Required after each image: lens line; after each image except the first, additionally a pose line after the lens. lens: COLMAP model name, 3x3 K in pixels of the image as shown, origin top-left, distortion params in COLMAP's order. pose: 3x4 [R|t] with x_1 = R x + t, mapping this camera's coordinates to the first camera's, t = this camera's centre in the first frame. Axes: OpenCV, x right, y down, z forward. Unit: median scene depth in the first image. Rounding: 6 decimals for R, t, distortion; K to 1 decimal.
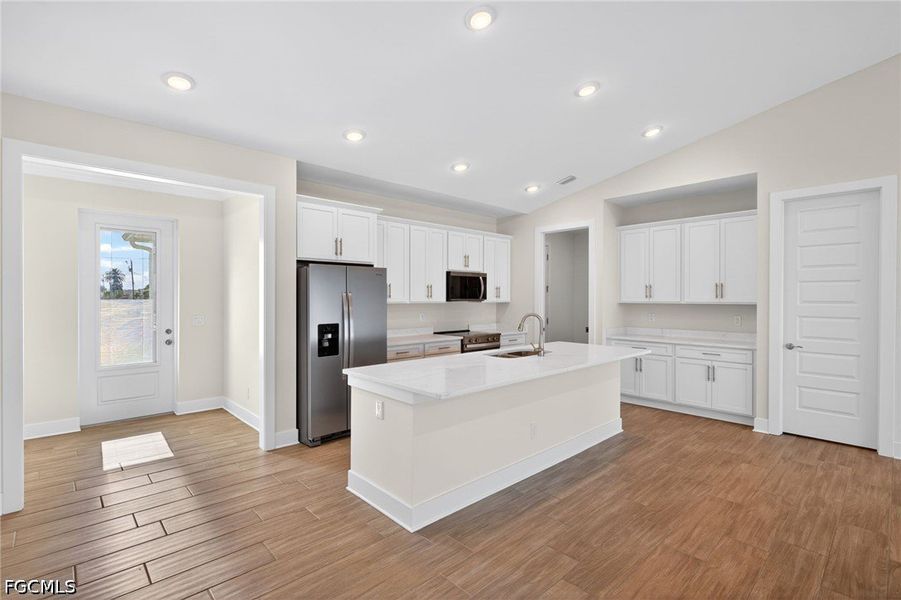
lens RADIAL K [[426.5, 0, 450.5], [0, 426.5, 300.0], [0, 0, 1]] dist [0.004496, -0.000330]
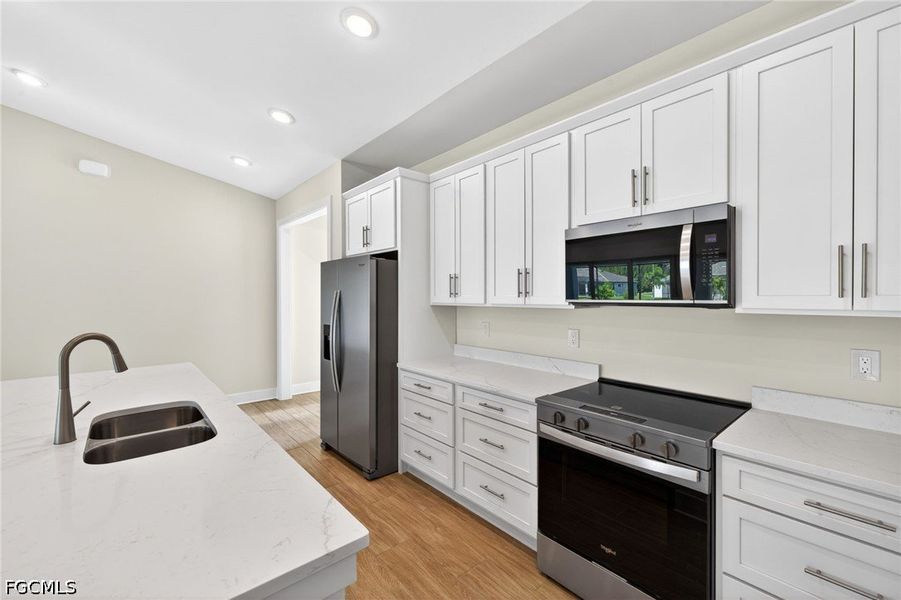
lens RADIAL K [[381.9, 0, 450.5], [0, 381.9, 300.0], [0, 0, 1]] dist [0.000267, -0.000090]
pose [[-0.043062, 0.002217, -0.999070, 0.478943], [-0.001701, 0.999996, 0.002292, -0.002932], [0.999071, 0.001799, -0.043058, 1.199623]]
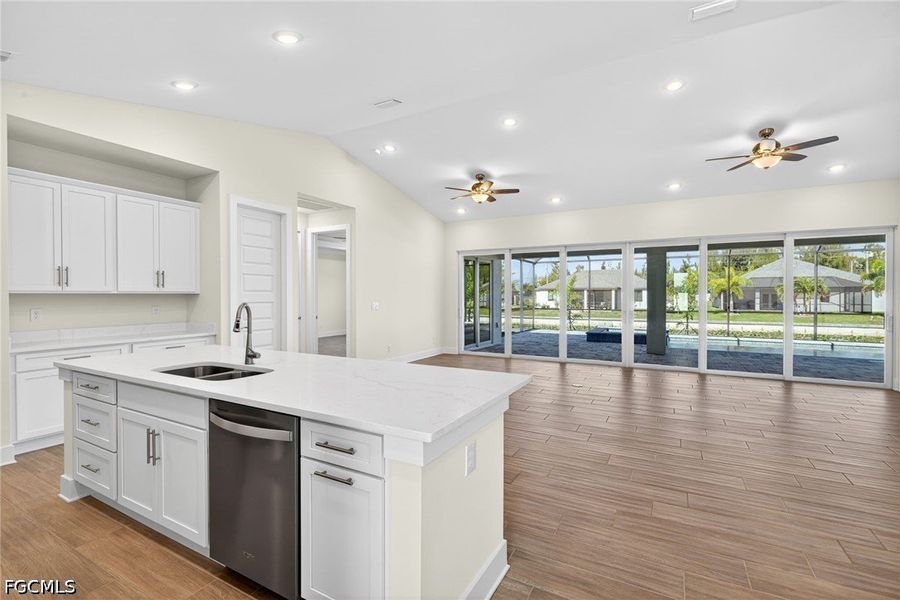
lens RADIAL K [[414.5, 0, 450.0], [0, 414.5, 300.0], [0, 0, 1]] dist [0.001592, 0.000134]
pose [[-0.314427, -0.013724, 0.949182, -0.257301], [0.002694, 0.999879, 0.015350, 0.006857], [-0.949278, 0.007384, -0.314352, 0.433635]]
